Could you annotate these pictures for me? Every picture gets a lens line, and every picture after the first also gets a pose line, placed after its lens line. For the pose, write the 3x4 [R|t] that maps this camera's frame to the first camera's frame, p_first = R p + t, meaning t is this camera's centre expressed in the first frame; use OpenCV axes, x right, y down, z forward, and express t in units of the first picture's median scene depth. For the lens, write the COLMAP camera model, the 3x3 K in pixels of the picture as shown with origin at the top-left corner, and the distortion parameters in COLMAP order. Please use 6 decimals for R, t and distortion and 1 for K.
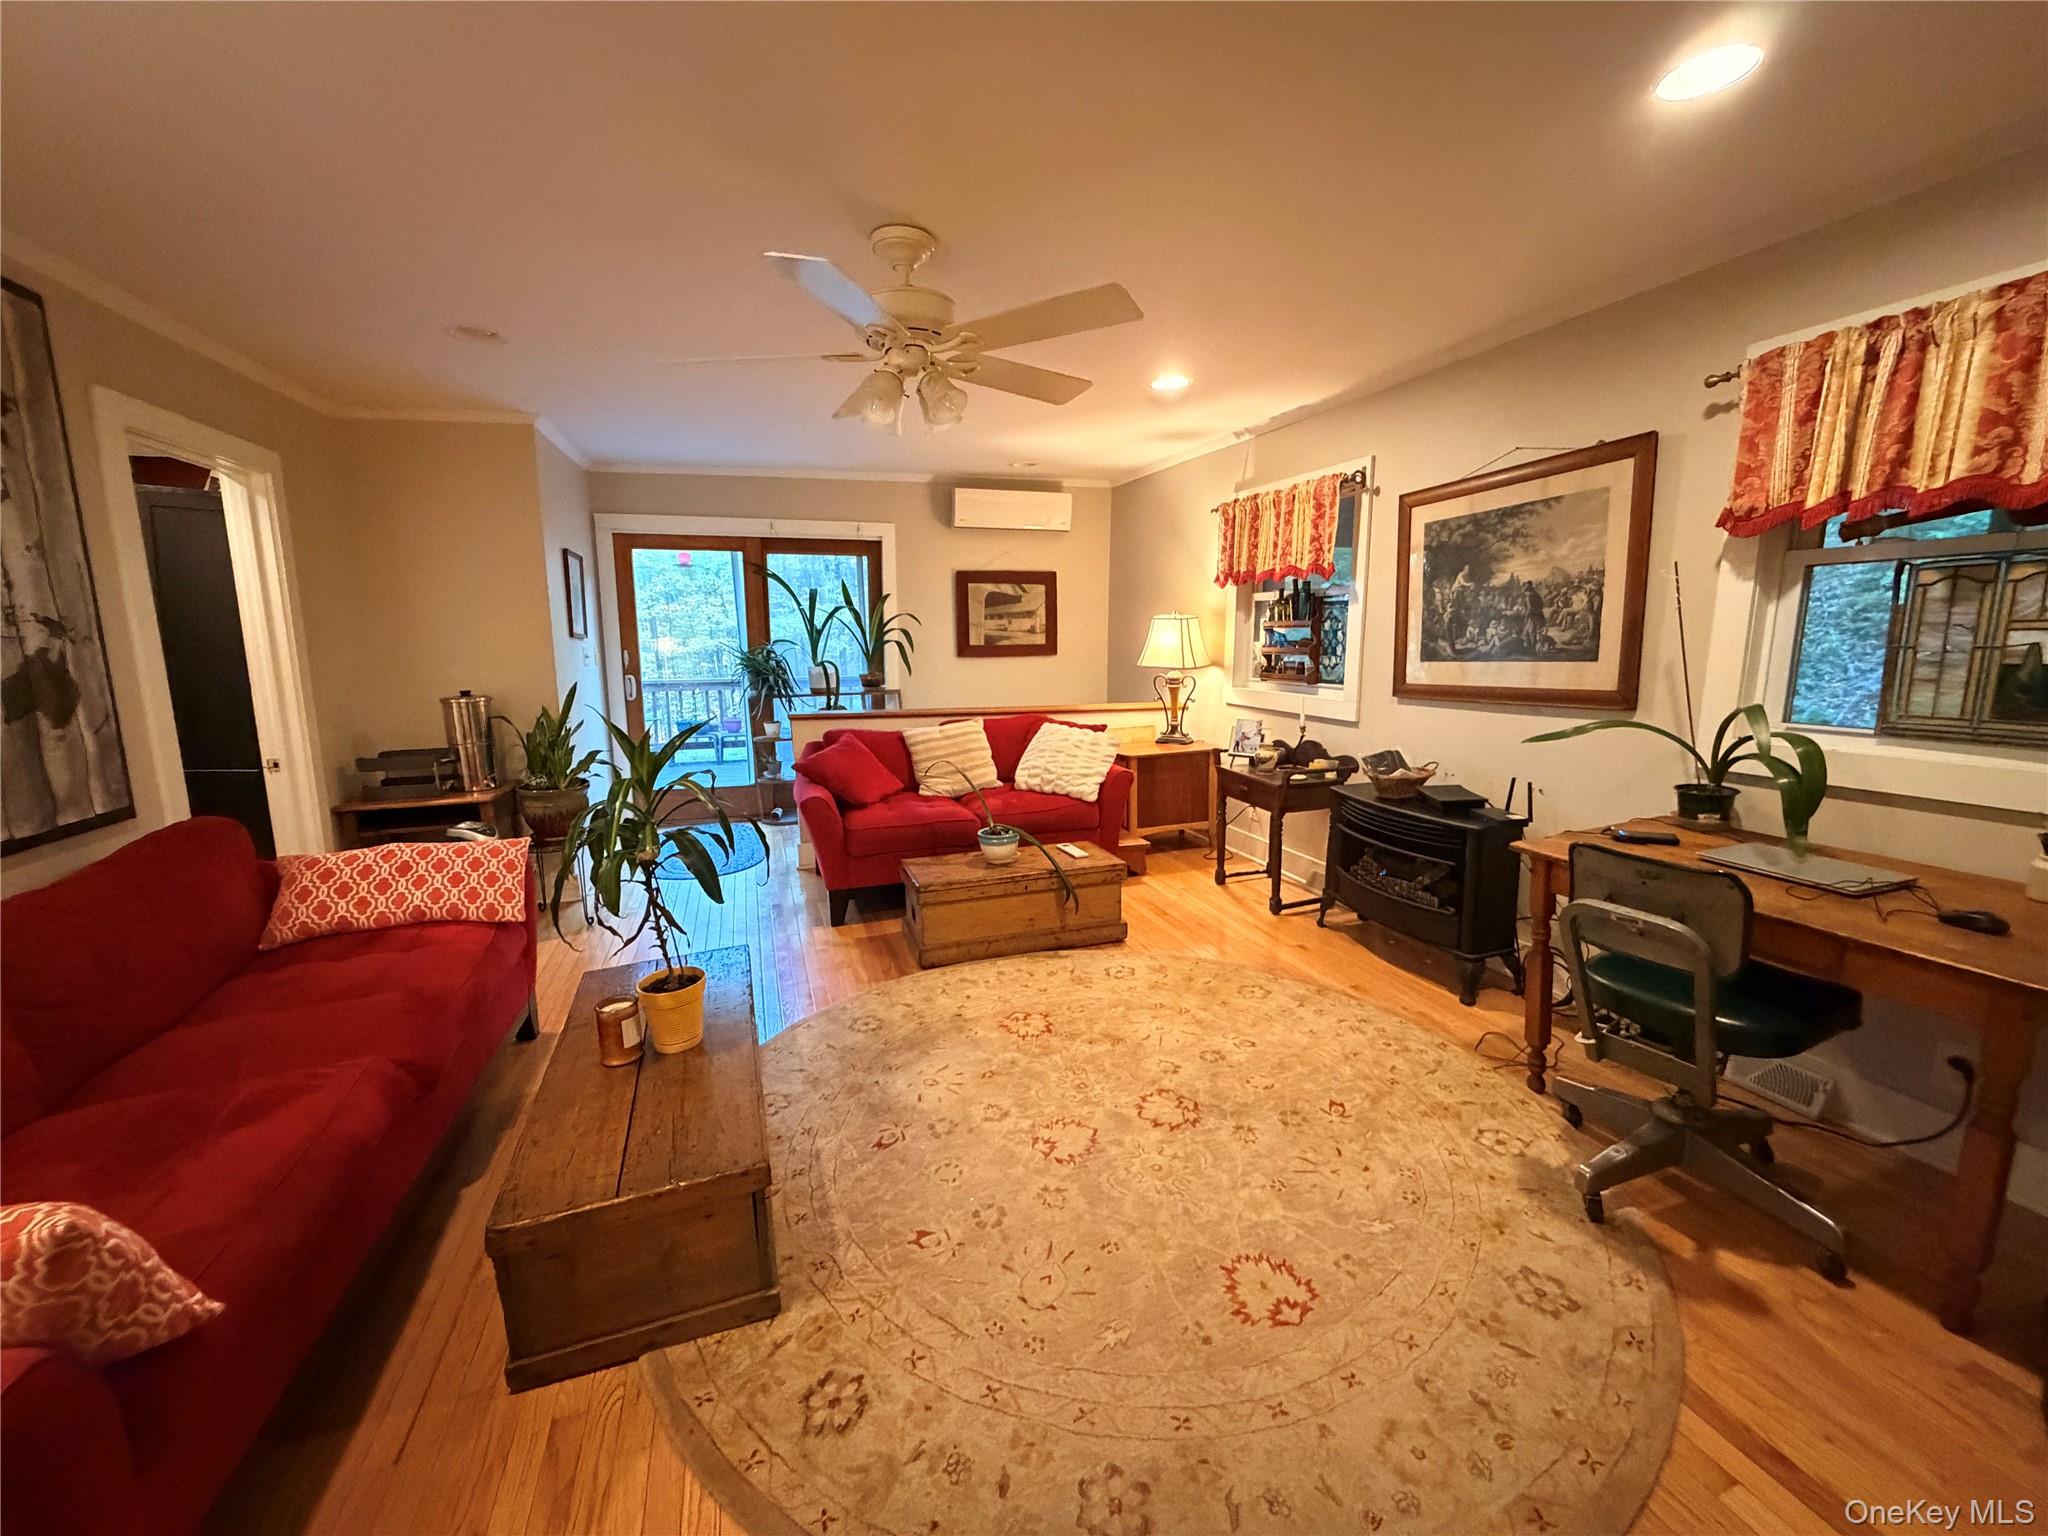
lens RADIAL K [[819.9, 0, 1018.8], [0, 819.9, 766.9], [0, 0, 1]] dist [0.003588, 0.000023]
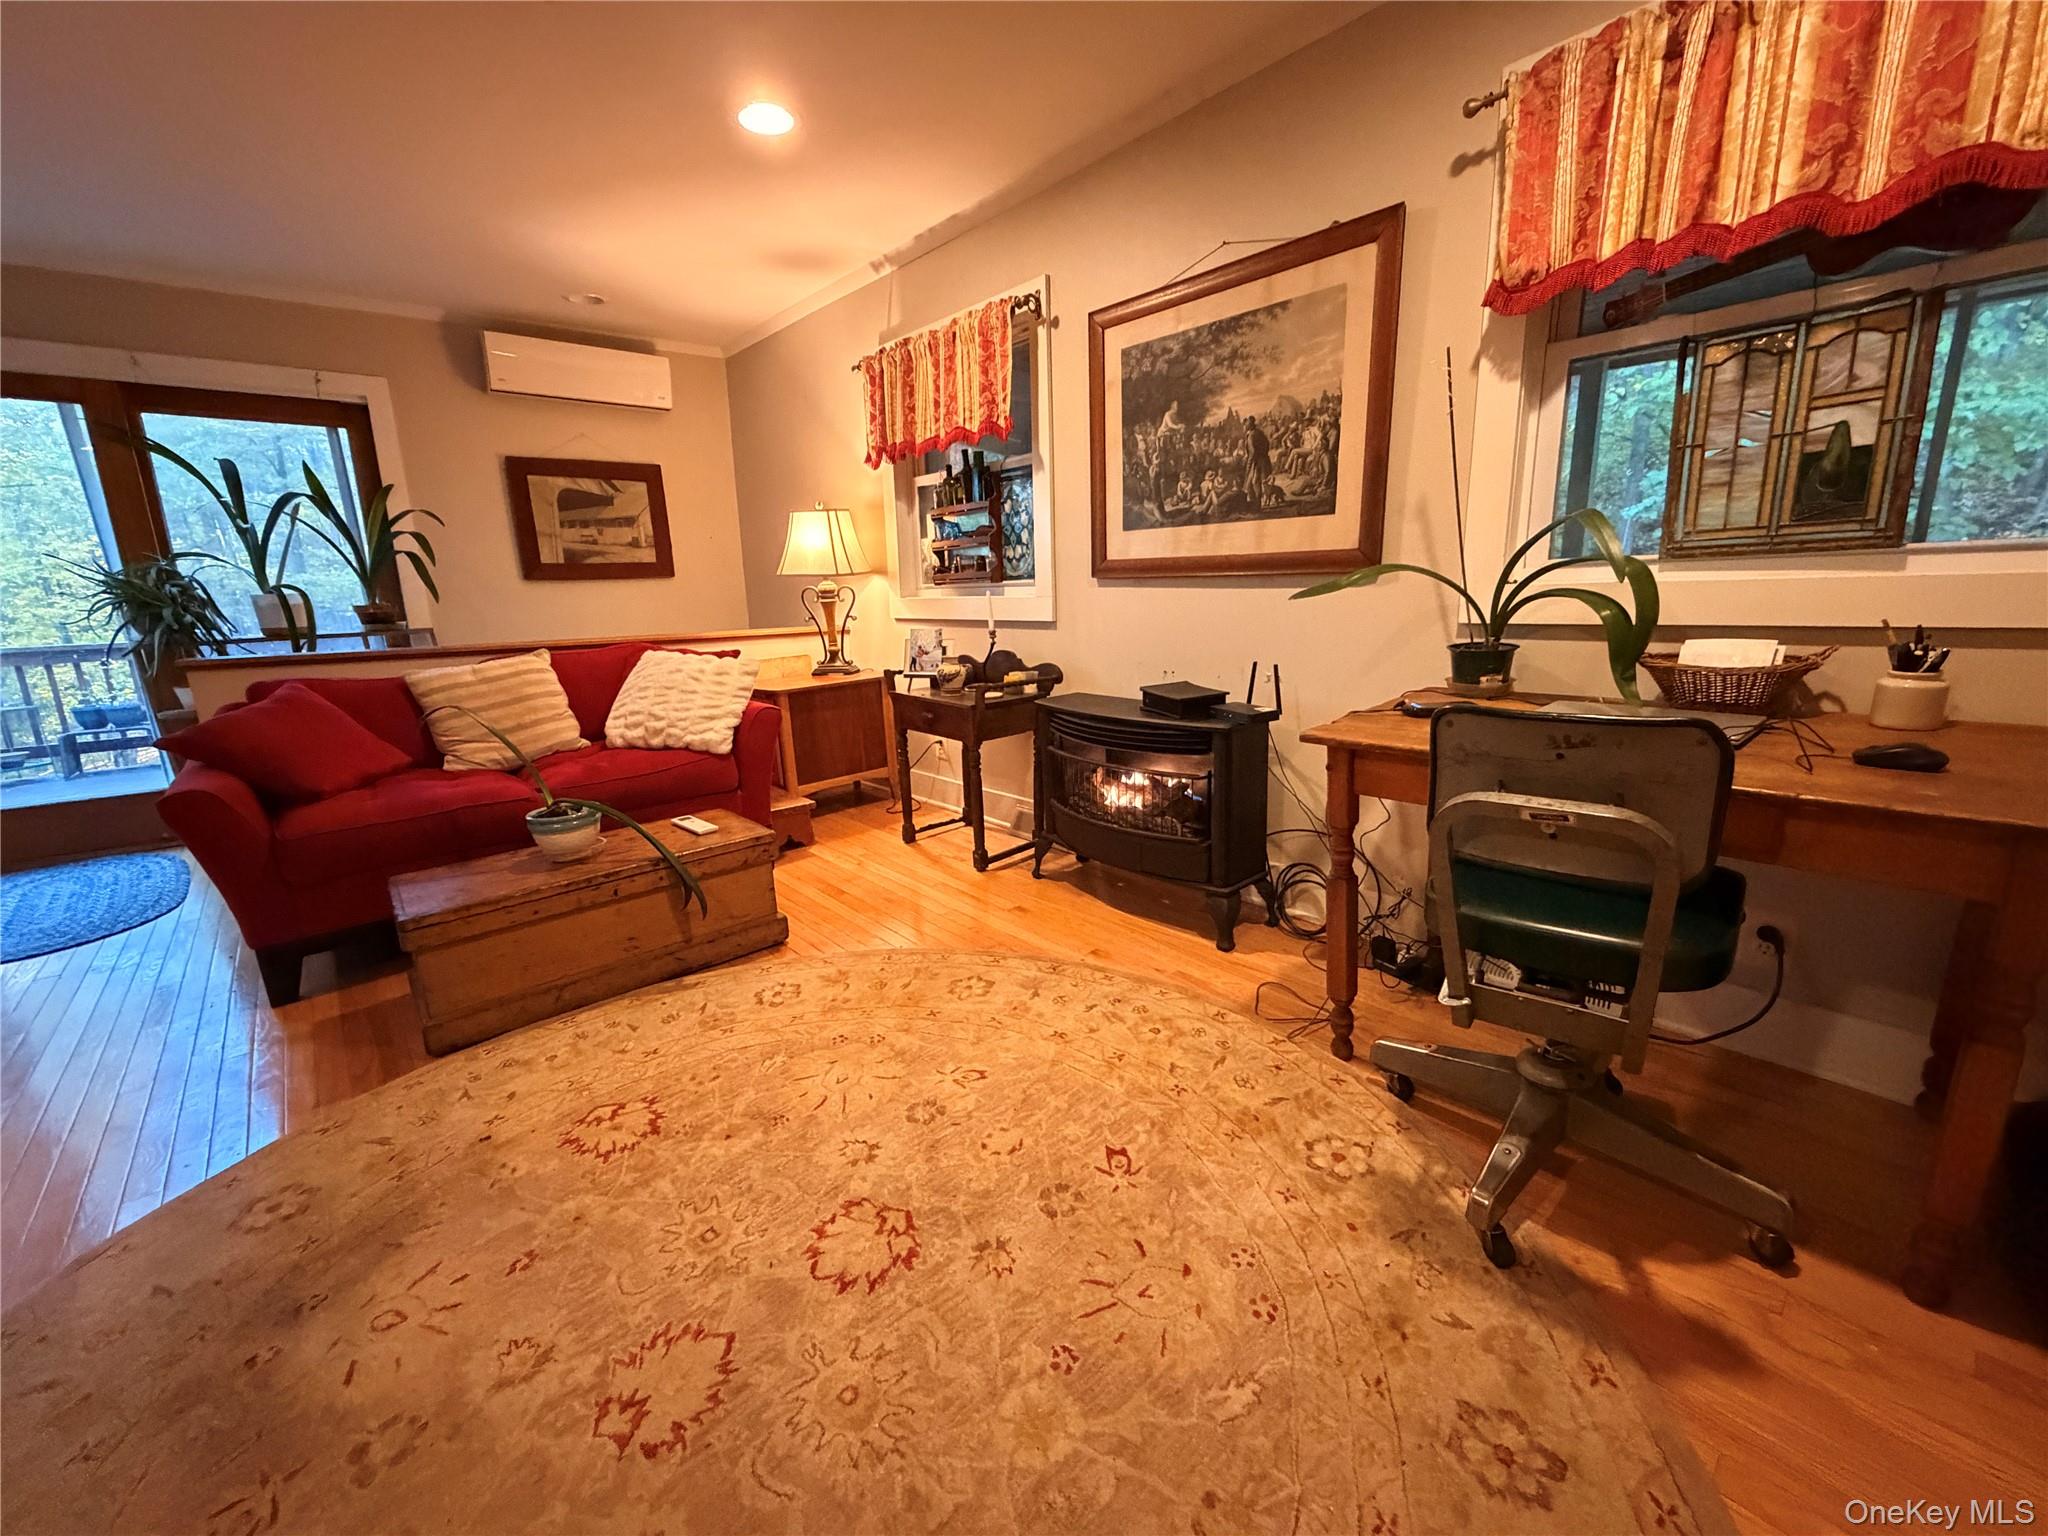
lens RADIAL K [[819.9, 0, 1017.0], [0, 819.9, 763.7], [0, 0, 1]] dist [0.003588, 0.000023]
pose [[0.922185, -0.103501, 0.372642, 0.077370], [0.087376, 0.994370, 0.059955, 0.041452], [-0.376749, -0.022729, 0.926036, 0.327578]]
